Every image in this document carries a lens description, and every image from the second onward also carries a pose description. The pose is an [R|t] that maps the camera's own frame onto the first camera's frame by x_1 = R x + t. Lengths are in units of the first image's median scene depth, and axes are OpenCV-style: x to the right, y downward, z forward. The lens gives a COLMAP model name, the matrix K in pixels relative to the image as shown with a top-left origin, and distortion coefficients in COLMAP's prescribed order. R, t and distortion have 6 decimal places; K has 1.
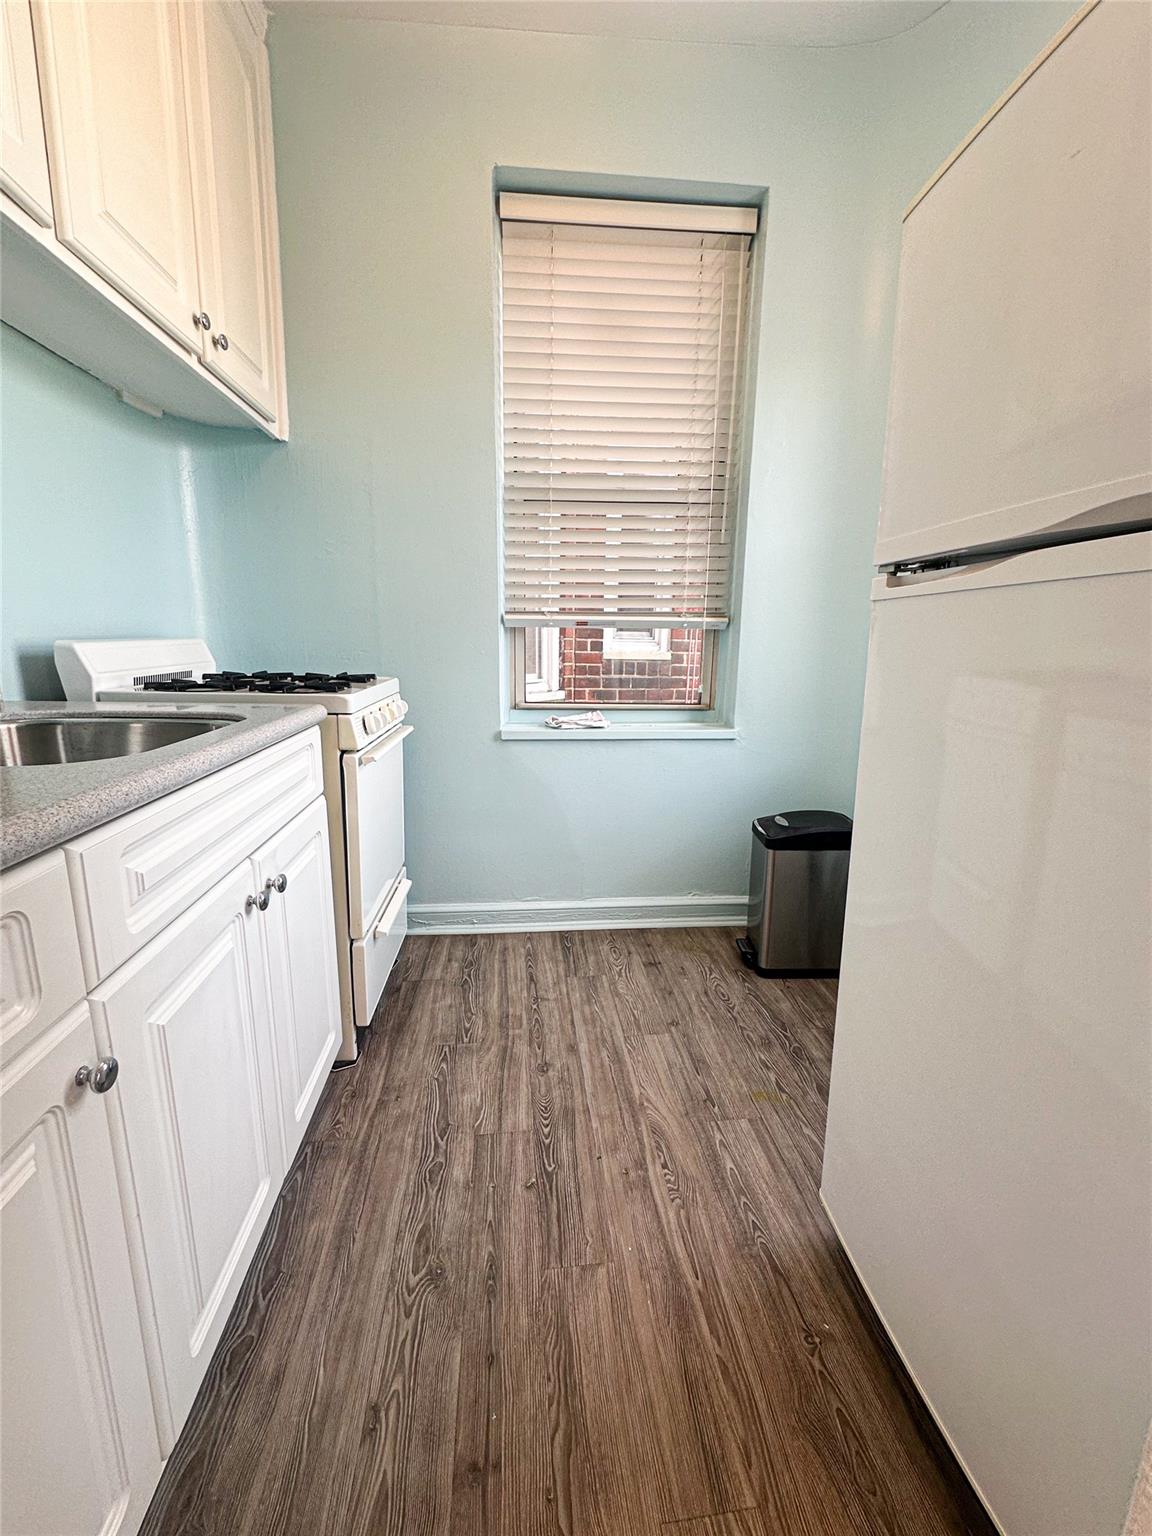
lens RADIAL K [[614.3, 0, 581.4], [0, 614.3, 761.3], [0, 0, 1]] dist [-0.003135, -0.001014]
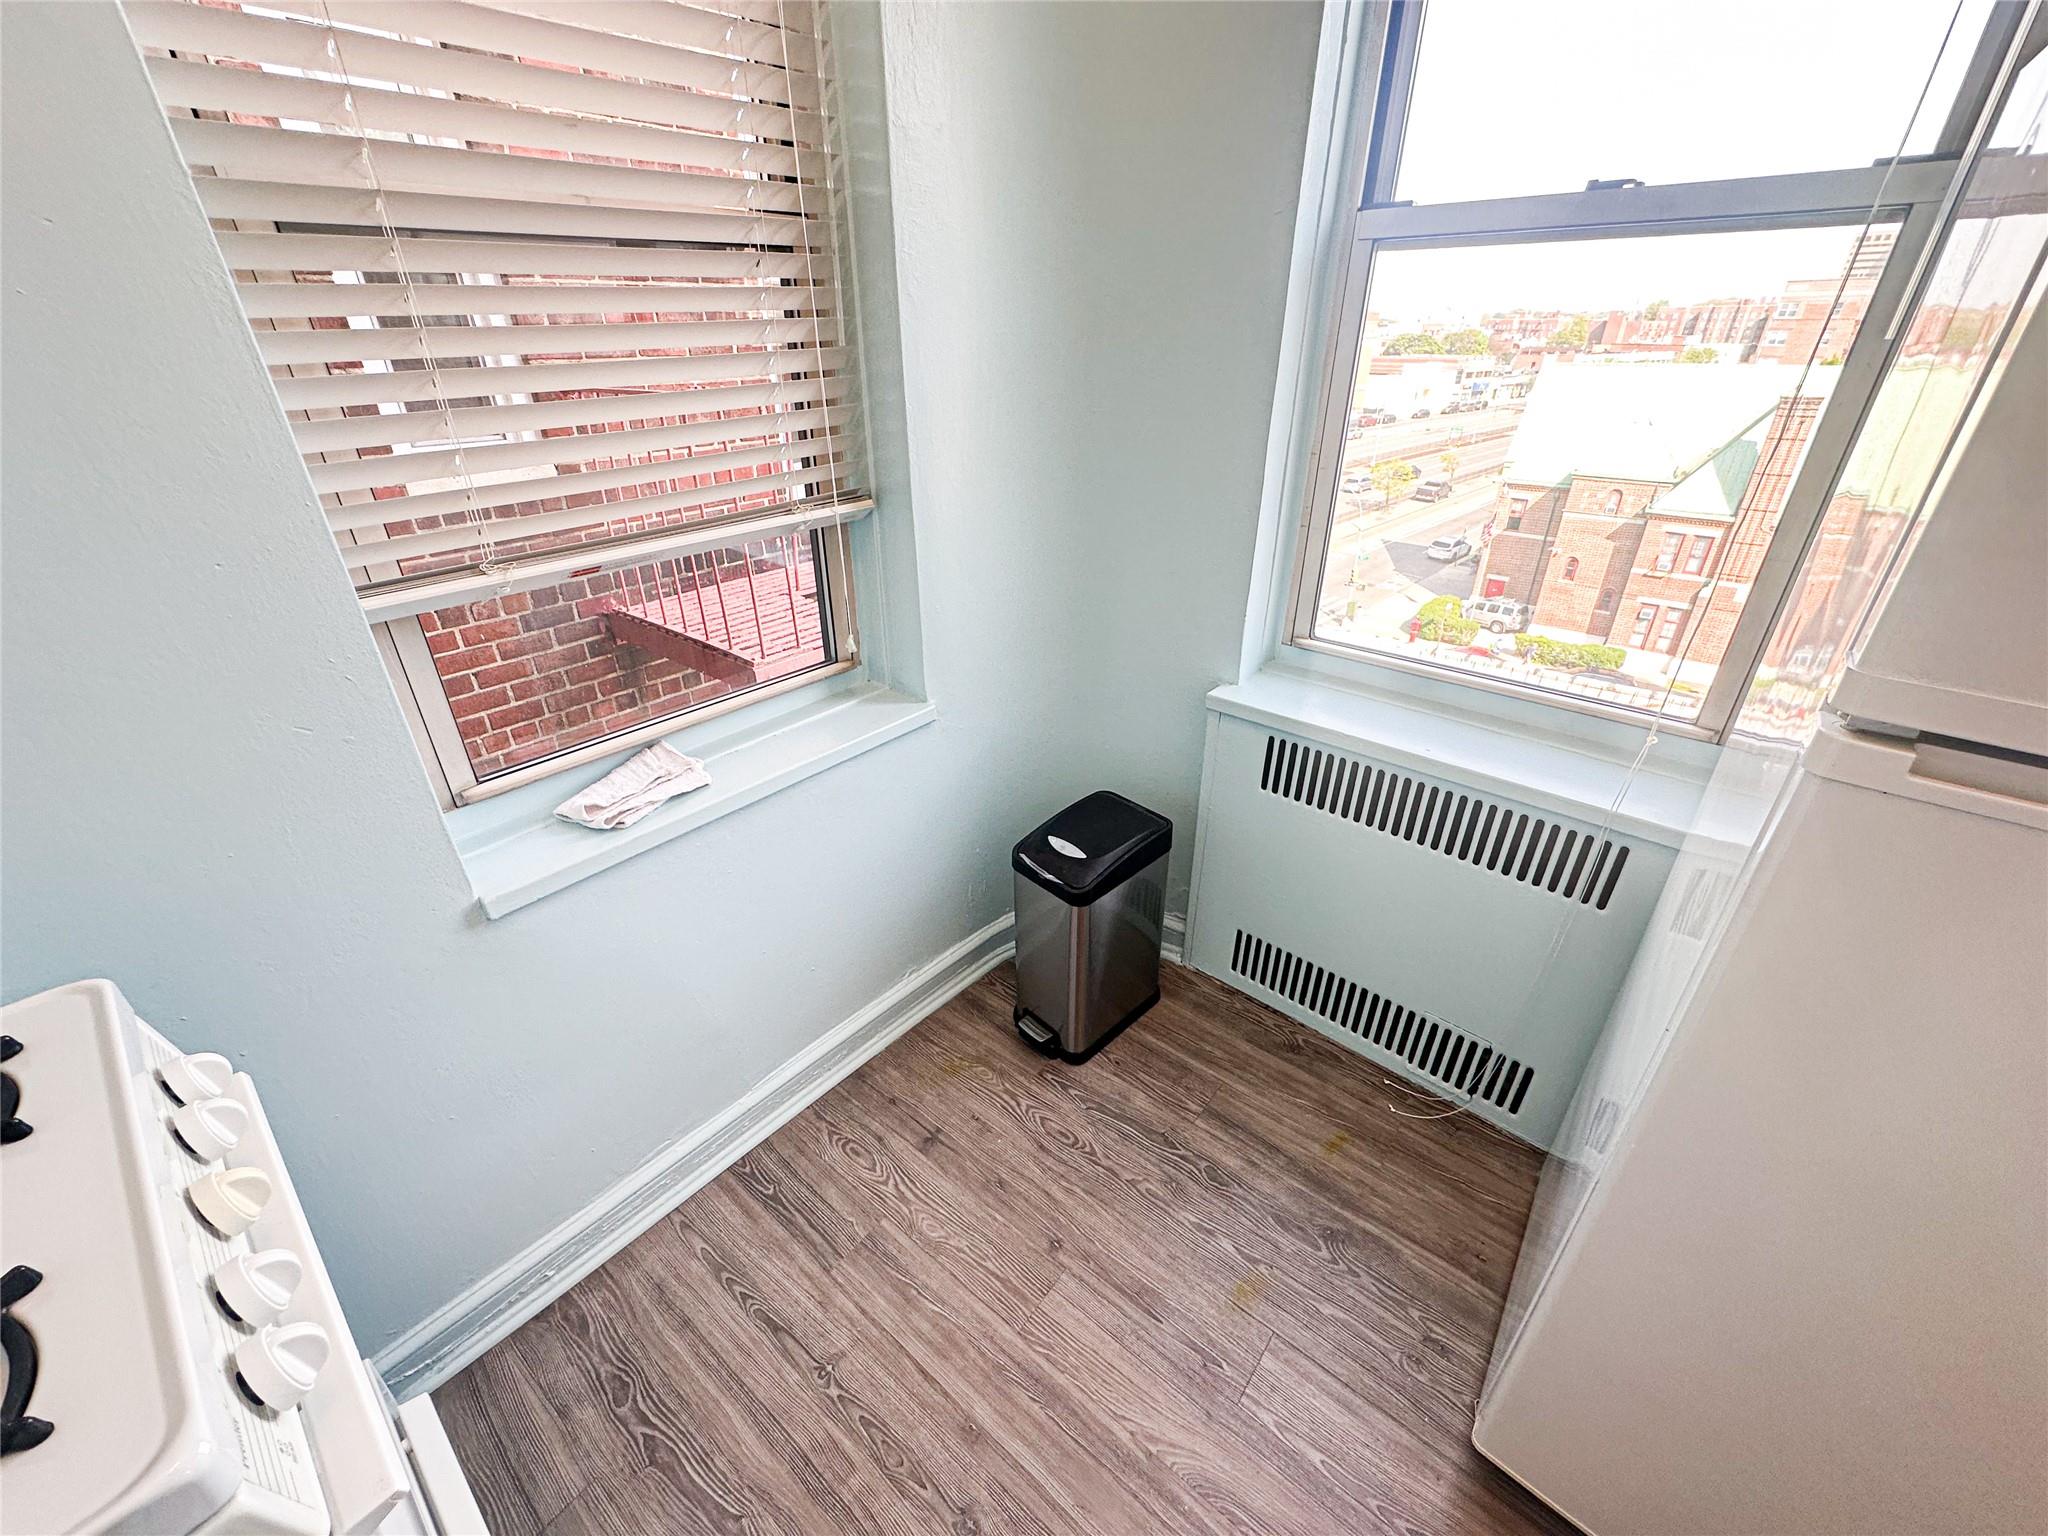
lens RADIAL K [[819.0, 0, 1024.2], [0, 819.0, 759.4], [0, 0, 1]] dist [-0.003135, -0.001014]
pose [[0.718886, -0.339978, 0.606315, -0.245953], [0.156838, 0.929073, 0.334999, -0.370893], [-0.677204, -0.145733, 0.721219, 0.595652]]
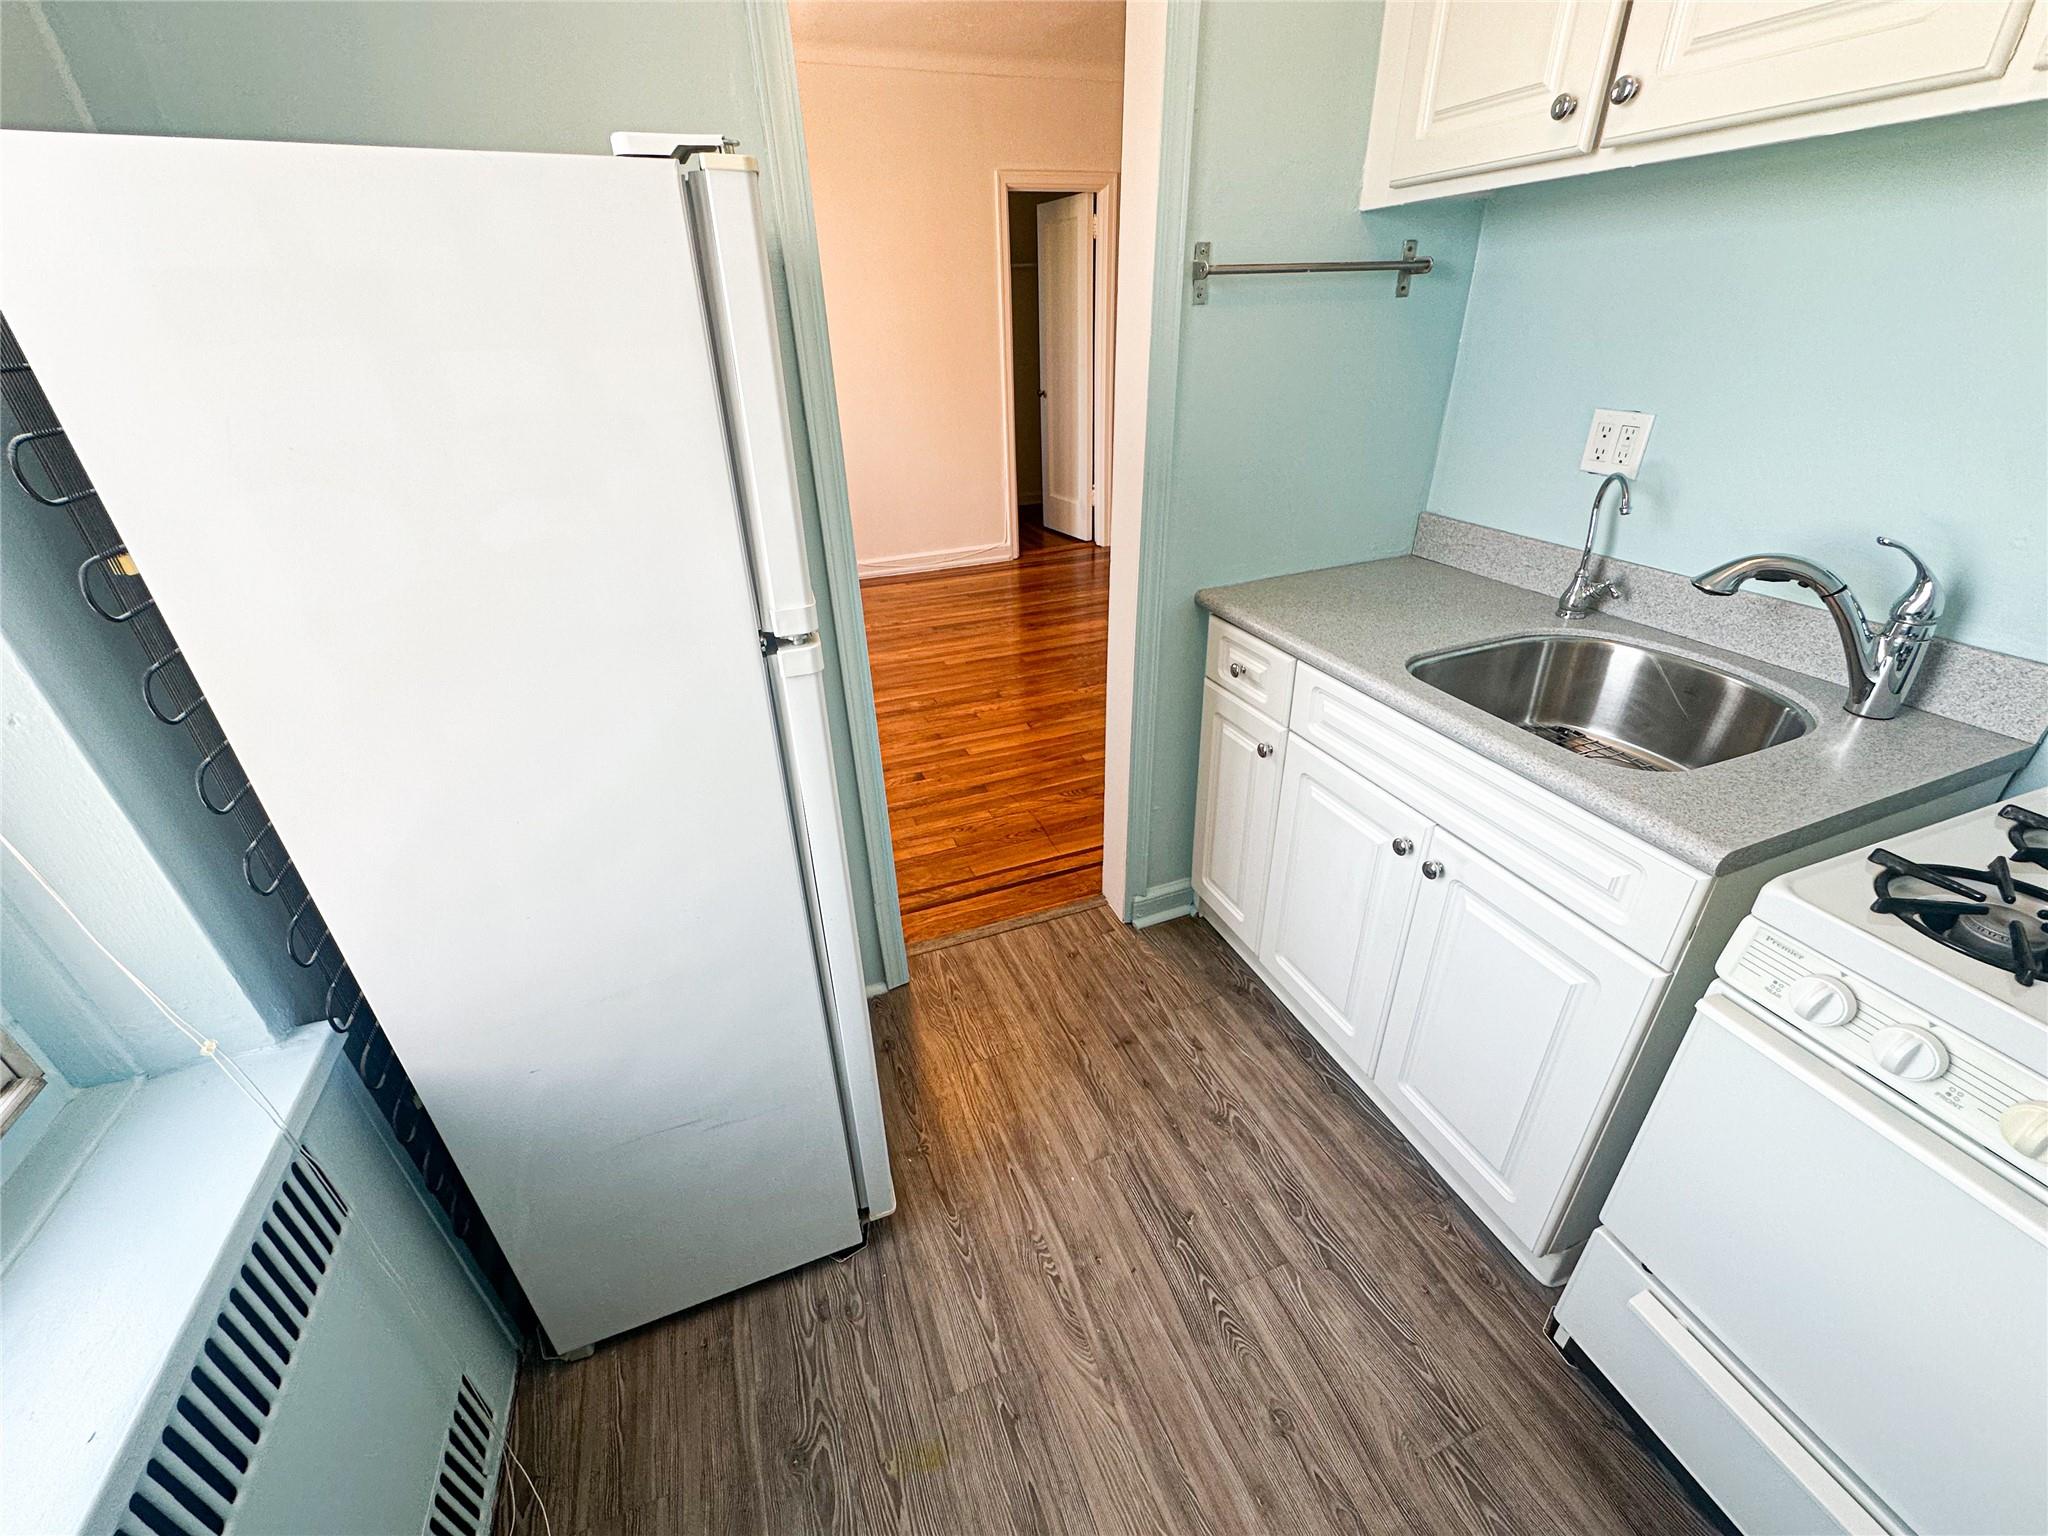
lens RADIAL K [[819.0, 0, 1021.8], [0, 819.0, 760.6], [0, 0, 1]] dist [-0.003135, -0.001014]
pose [[-0.967283, 0.136413, -0.213906, 0.286753], [-0.033060, 0.768176, 0.639384, -0.538090], [0.251538, 0.625537, -0.738534, 1.206425]]
